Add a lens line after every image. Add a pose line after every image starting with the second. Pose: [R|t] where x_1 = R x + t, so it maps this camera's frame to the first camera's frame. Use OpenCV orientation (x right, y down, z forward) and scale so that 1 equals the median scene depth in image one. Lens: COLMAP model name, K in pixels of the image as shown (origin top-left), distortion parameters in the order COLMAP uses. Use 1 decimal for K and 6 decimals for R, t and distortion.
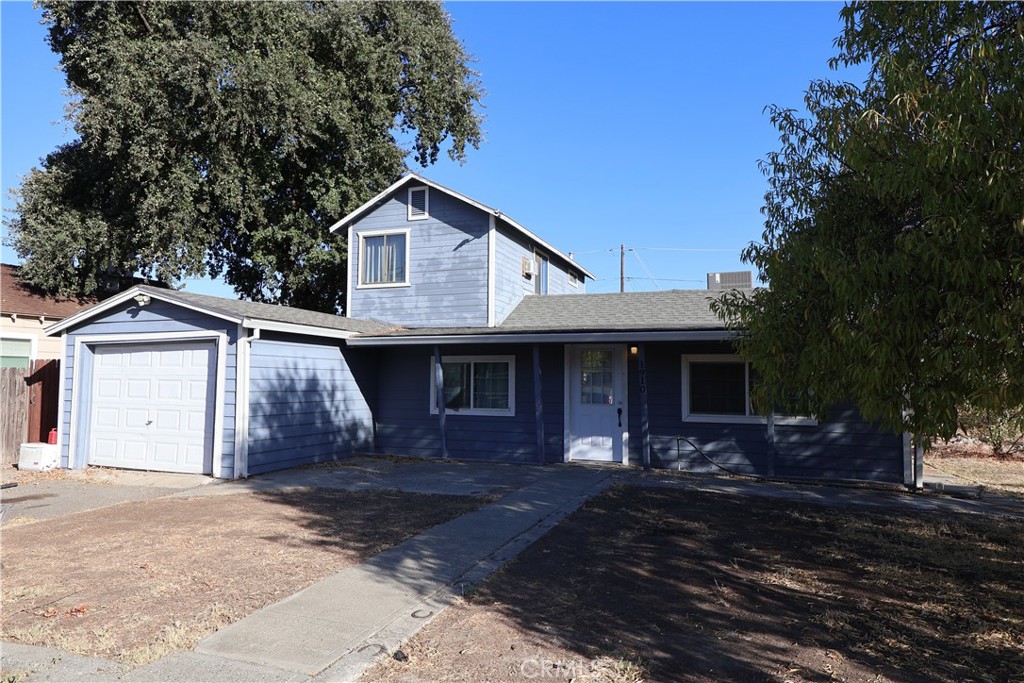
lens RADIAL K [[651.7, 0, 514.6], [0, 651.7, 334.7], [0, 0, 1]] dist [-0.002241, 0.000739]
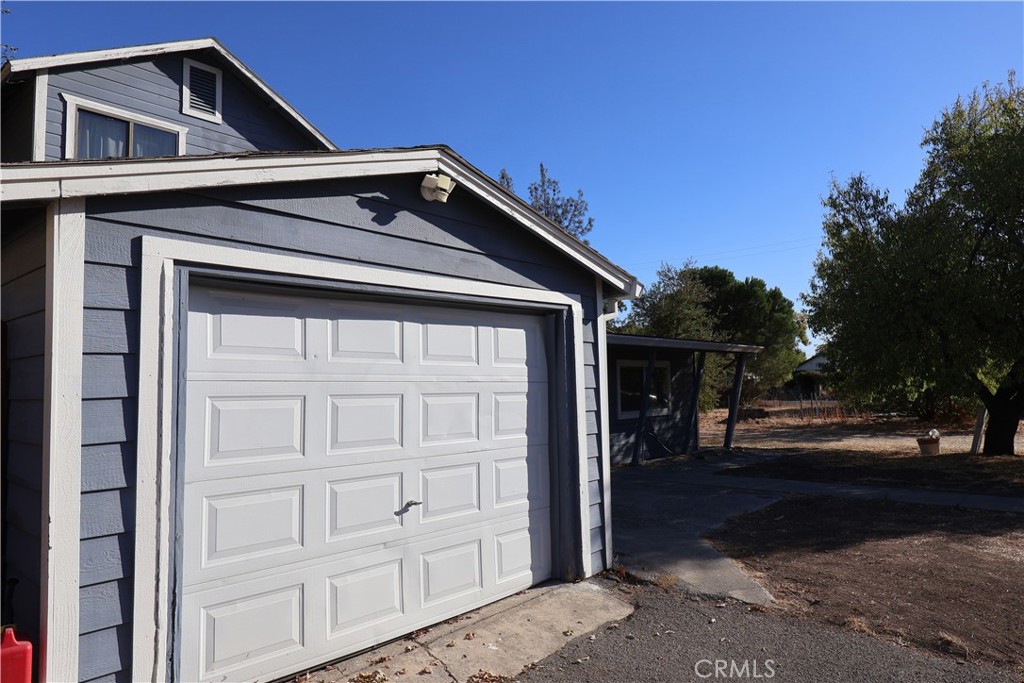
lens RADIAL K [[651.7, 0, 514.6], [0, 651.7, 334.7], [0, 0, 1]] dist [-0.002241, 0.000739]
pose [[0.363879, 0.056701, 0.929719, -0.807611], [-0.042196, 0.998124, -0.044358, 0.043657], [-0.930490, -0.023090, 0.365589, 0.724335]]
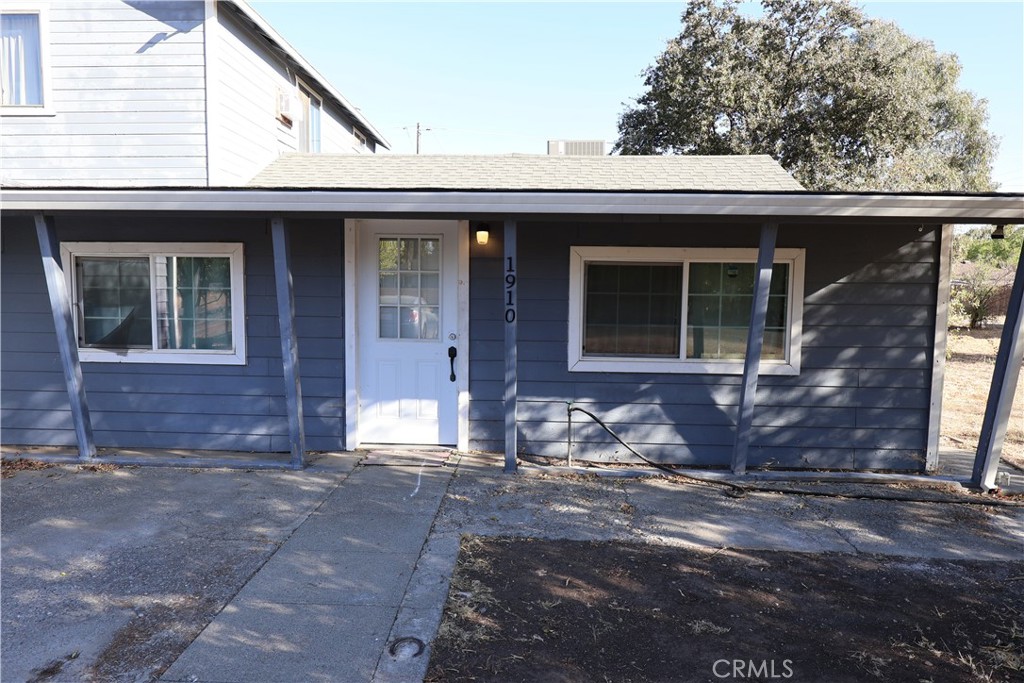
lens RADIAL K [[651.7, 0, 514.6], [0, 651.7, 334.7], [0, 0, 1]] dist [-0.002241, 0.000739]
pose [[0.948762, -0.022645, 0.315178, 0.041322], [-0.025579, 0.988652, 0.148030, 0.022861], [-0.314954, -0.148507, 0.937416, 0.484678]]
